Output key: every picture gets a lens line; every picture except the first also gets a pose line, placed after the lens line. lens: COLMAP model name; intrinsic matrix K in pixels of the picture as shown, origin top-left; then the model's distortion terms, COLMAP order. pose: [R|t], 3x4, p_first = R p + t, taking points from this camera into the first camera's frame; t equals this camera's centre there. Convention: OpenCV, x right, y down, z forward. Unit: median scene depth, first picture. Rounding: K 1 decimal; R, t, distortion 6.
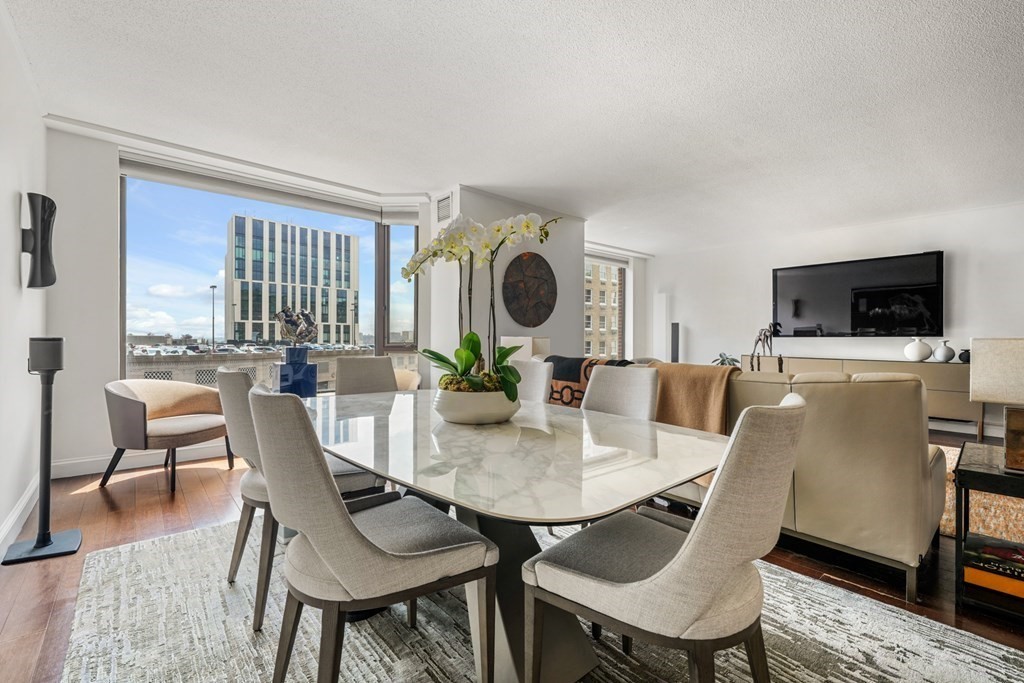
lens RADIAL K [[437.5, 0, 510.5], [0, 437.5, 337.6], [0, 0, 1]] dist [-0.001961, -0.000273]
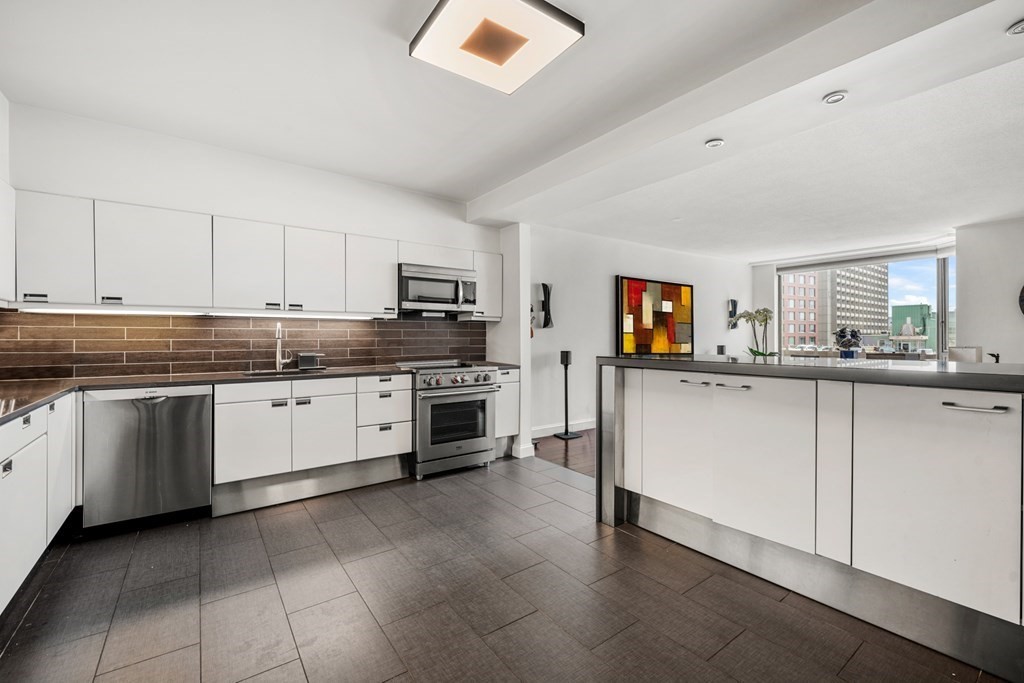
lens RADIAL K [[399.8, 0, 509.3], [0, 399.8, 337.0], [0, 0, 1]] dist [-0.001935, -0.000402]
pose [[-0.122322, 0.000886, -0.992490, 0.112509], [0.000290, 1.000000, 0.000857, -0.002275], [0.992490, -0.000183, -0.122322, -0.015571]]
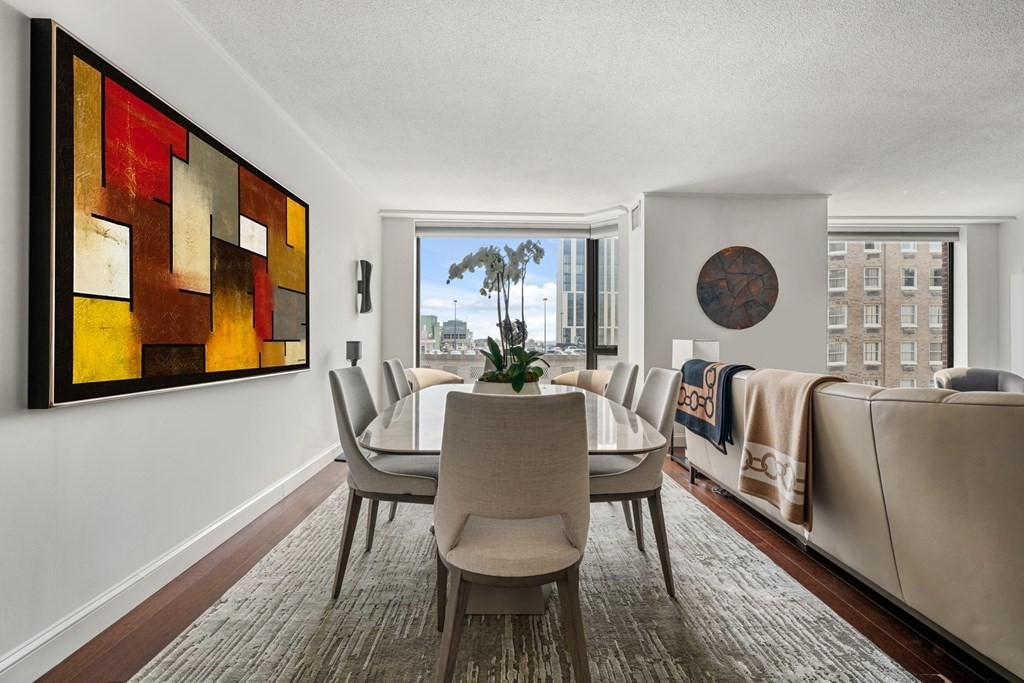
lens RADIAL K [[437.5, 0, 510.5], [0, 437.5, 337.6], [0, 0, 1]] dist [-0.001961, -0.000273]
pose [[0.771023, -0.005956, -0.636779, 0.027375], [0.000931, 0.999966, -0.008226, 0.000058], [0.636806, 0.005750, 0.771002, 0.000493]]
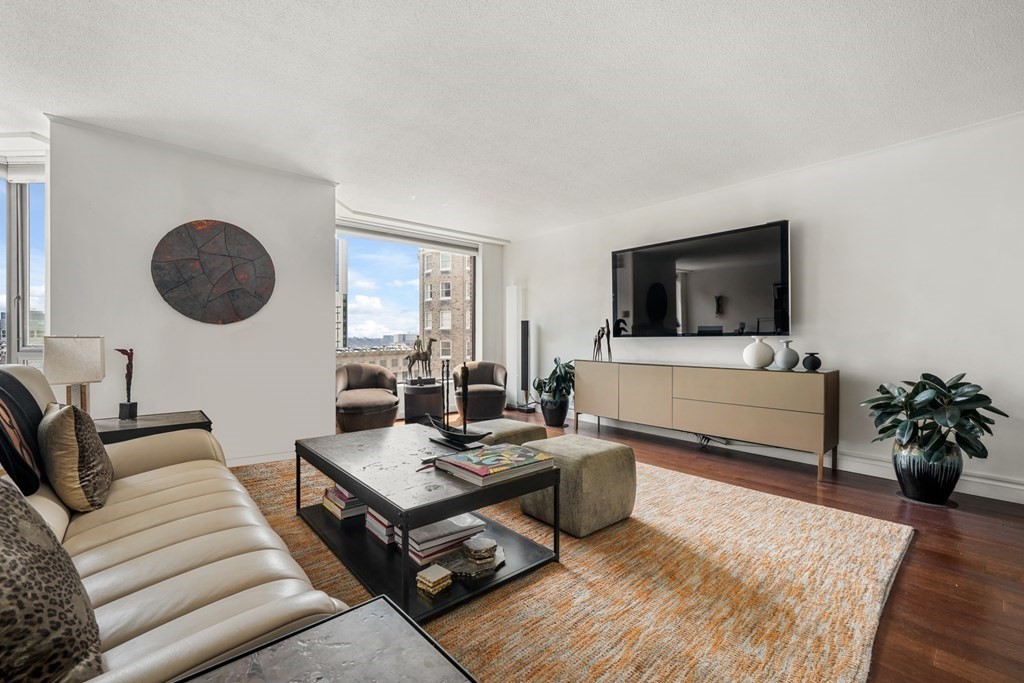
lens RADIAL K [[432.0, 0, 511.1], [0, 432.0, 340.1], [0, 0, 1]] dist [-0.000723, 0.000150]
pose [[0.999951, -0.002790, 0.009533, 0.055511], [0.002789, 0.999996, 0.000114, 0.000496], [-0.009533, -0.000088, 0.999955, 0.029131]]
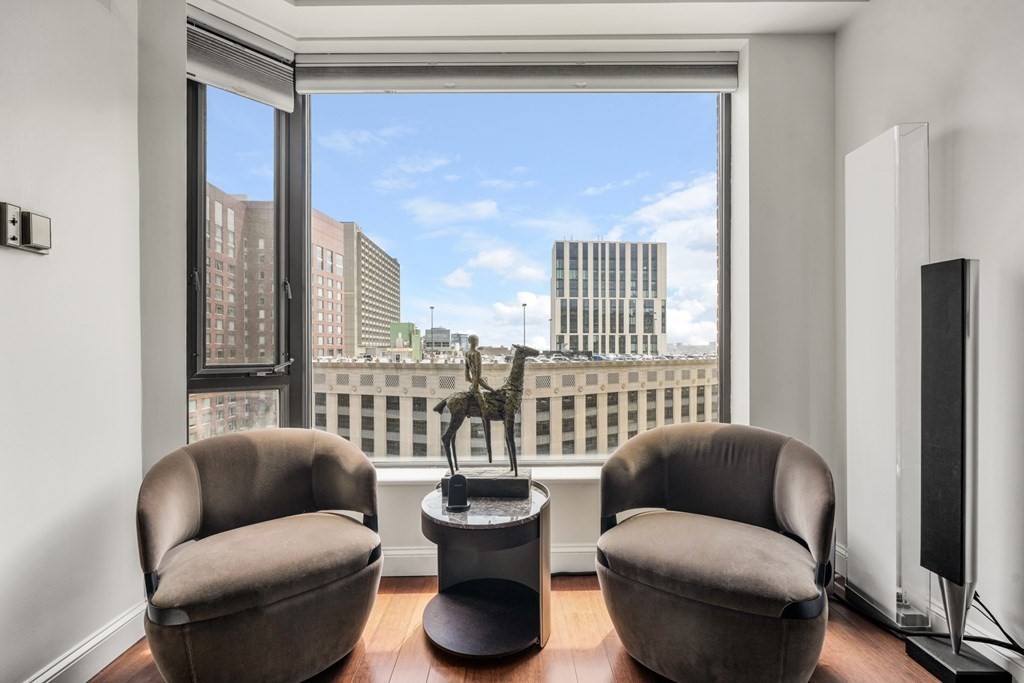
lens RADIAL K [[438.4, 0, 508.2], [0, 438.4, 351.8], [0, 0, 1]] dist [-0.000353, 0.000077]
pose [[0.758390, -0.001155, -0.651800, 0.057900], [0.006989, 0.999955, 0.006361, 0.000175], [0.651763, -0.009379, 0.758365, 0.120368]]
